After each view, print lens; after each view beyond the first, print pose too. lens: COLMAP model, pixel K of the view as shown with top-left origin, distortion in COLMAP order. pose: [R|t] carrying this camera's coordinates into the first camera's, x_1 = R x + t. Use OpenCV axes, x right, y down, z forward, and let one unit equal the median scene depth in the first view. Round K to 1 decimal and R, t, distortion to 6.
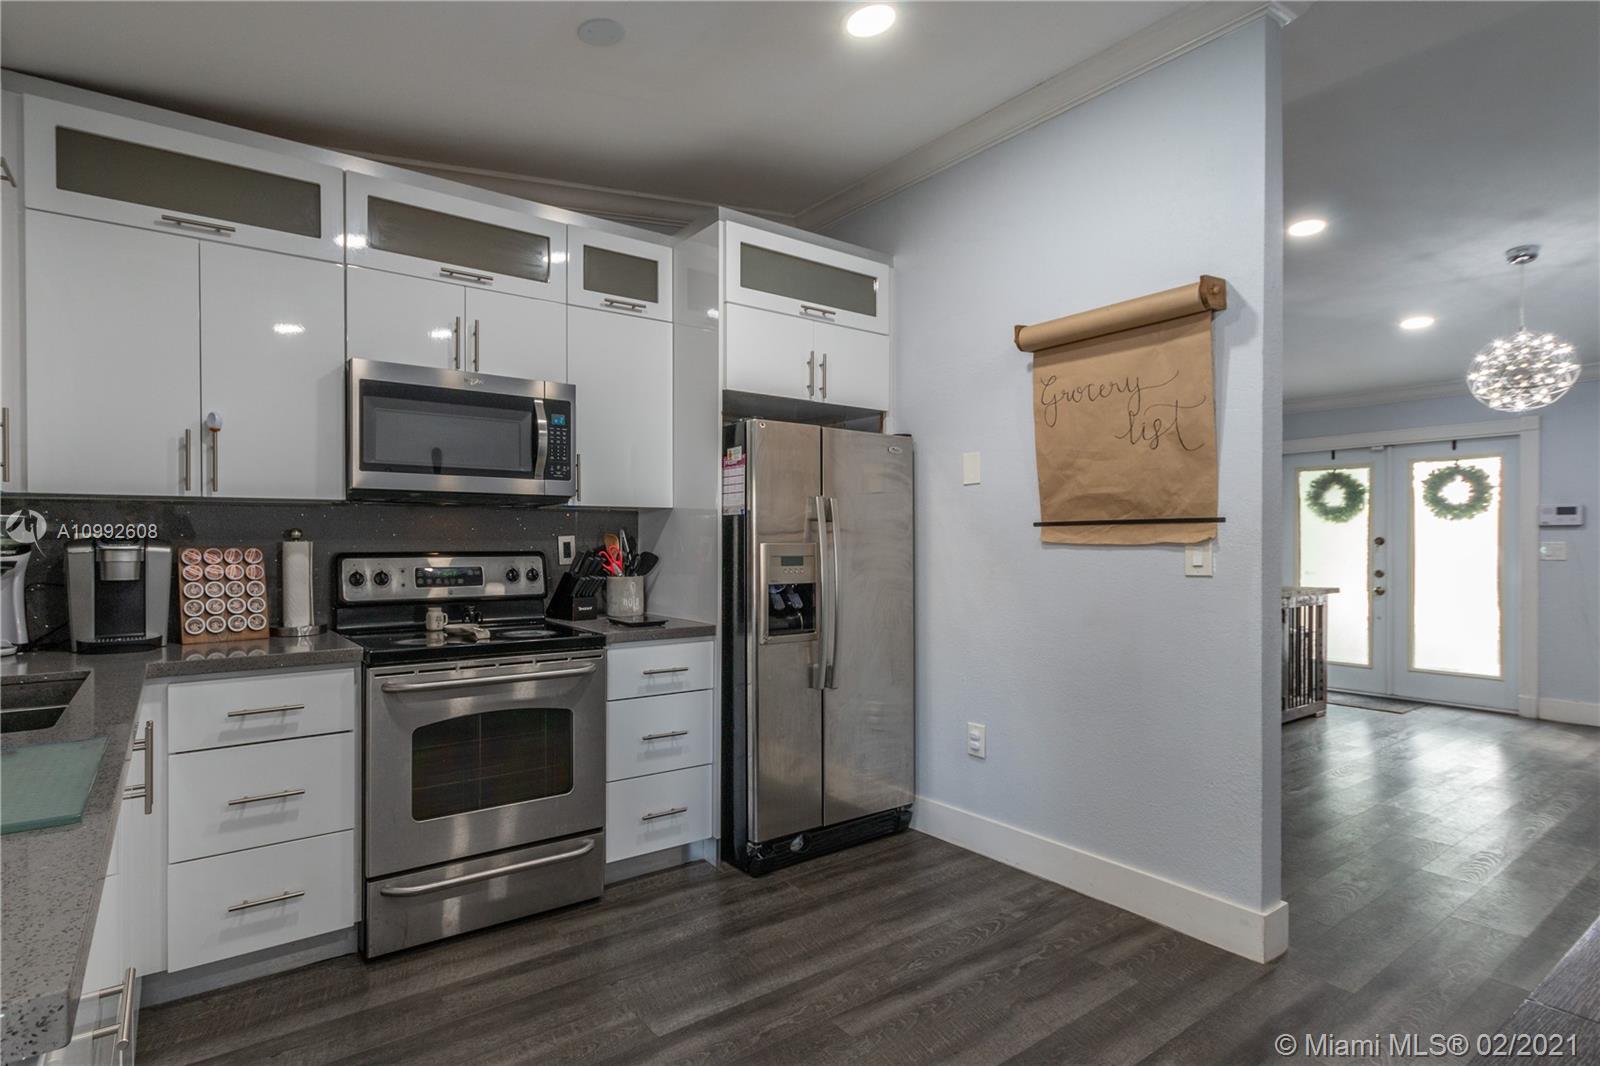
lens RADIAL K [[786.7, 0, 738.0], [0, 786.7, 543.0], [0, 0, 1]] dist [0.003085, 0.000332]
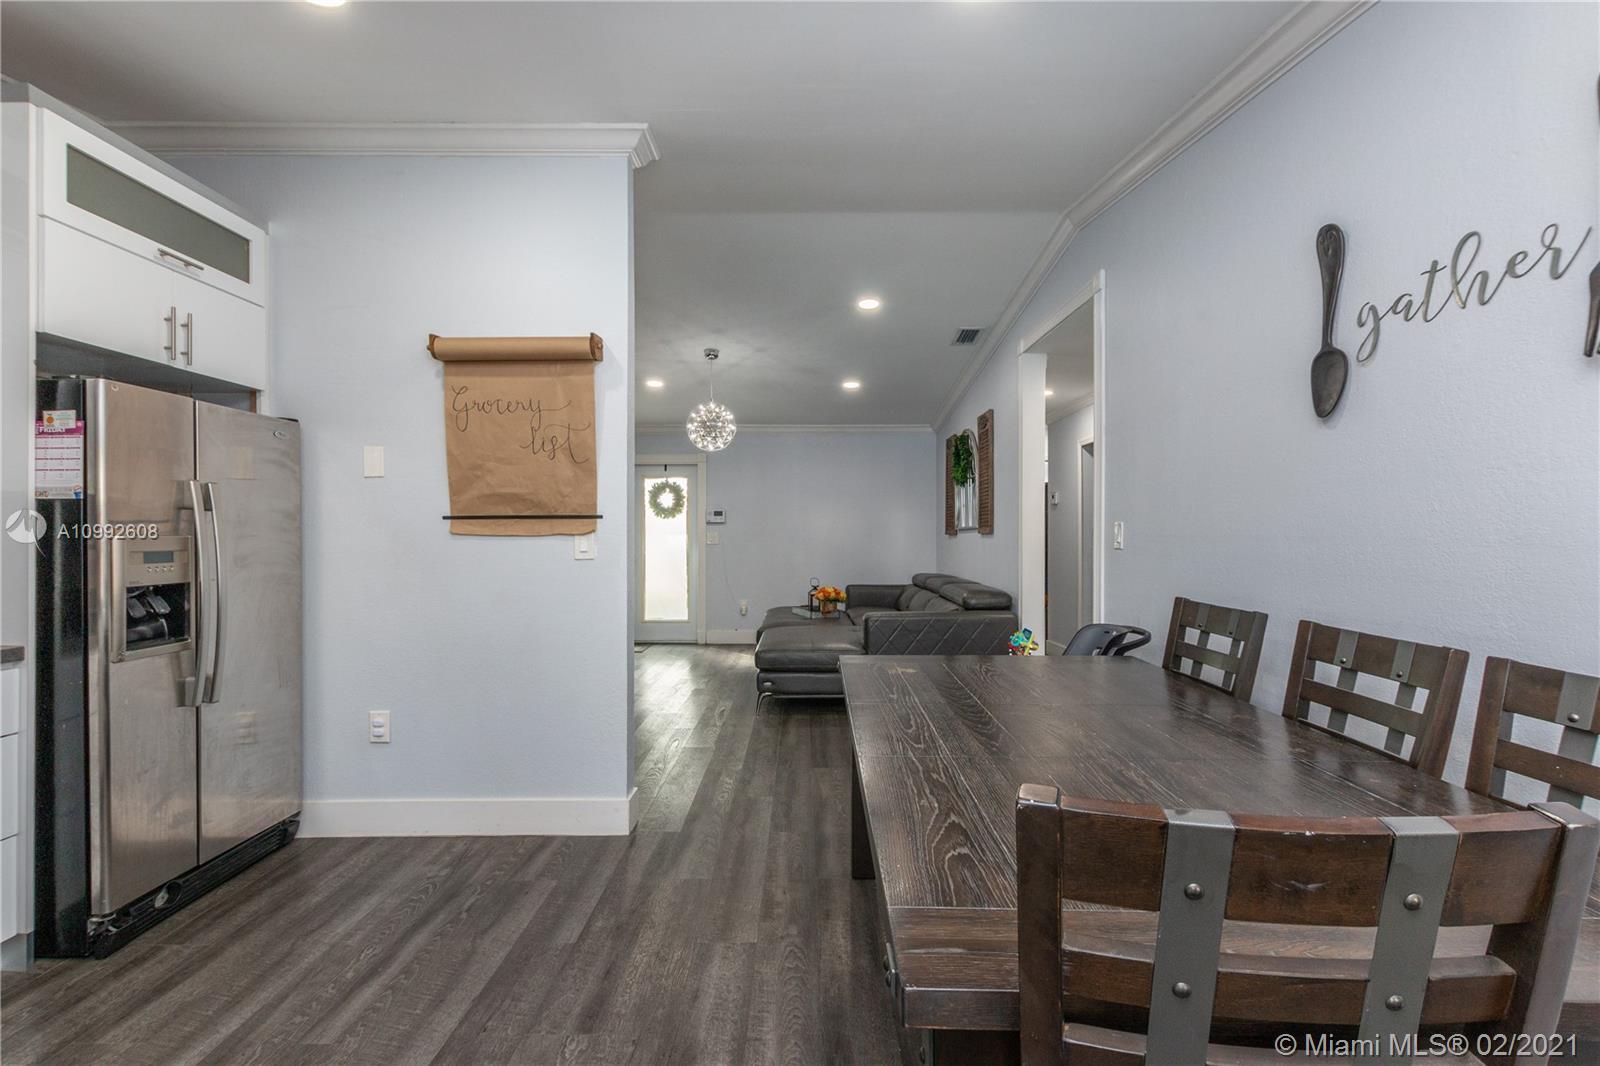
lens RADIAL K [[732.5, 0, 794.3], [0, 732.5, 532.5], [0, 0, 1]] dist [0.002867, -0.000356]
pose [[0.575769, -0.000703, 0.817612, -0.178971], [0.002460, 0.999997, -0.000873, -0.000667], [-0.817609, 0.002514, 0.575768, 0.007853]]
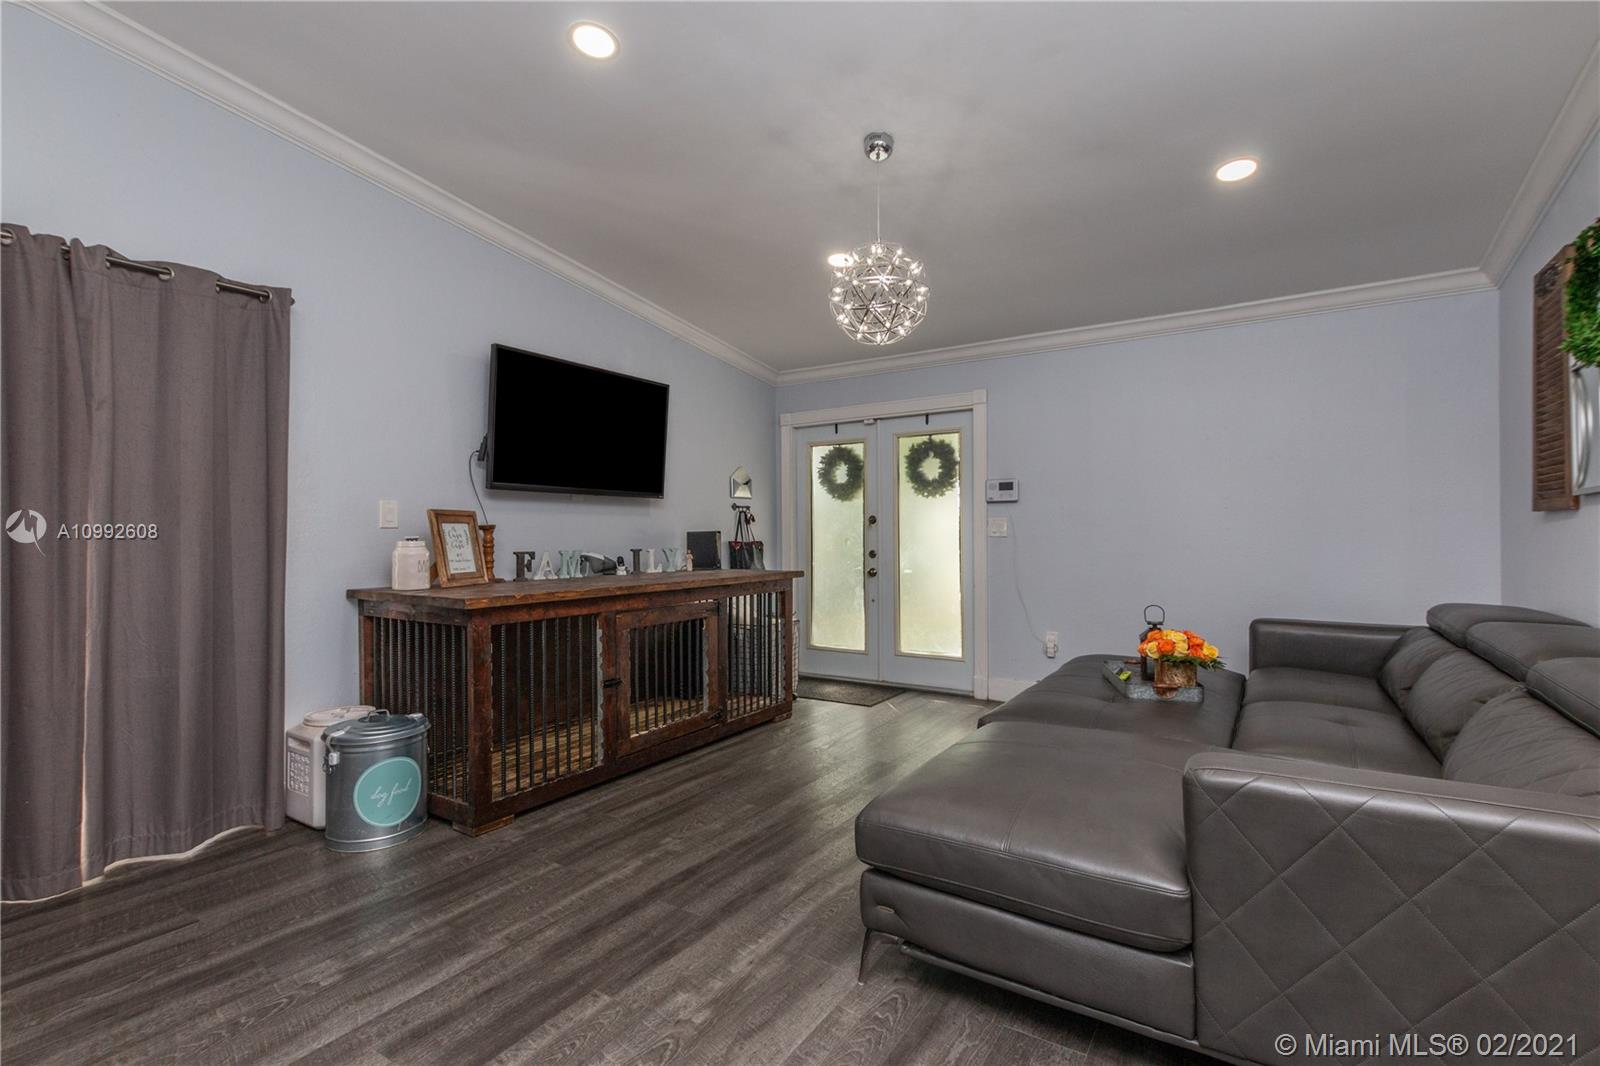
lens RADIAL K [[732.5, 0, 794.3], [0, 732.5, 532.5], [0, 0, 1]] dist [0.002867, -0.000356]
pose [[0.925545, -0.008904, 0.378533, 0.888472], [0.009894, 0.999951, -0.000671, 0.028096], [-0.378508, 0.004366, 0.925588, 0.499756]]
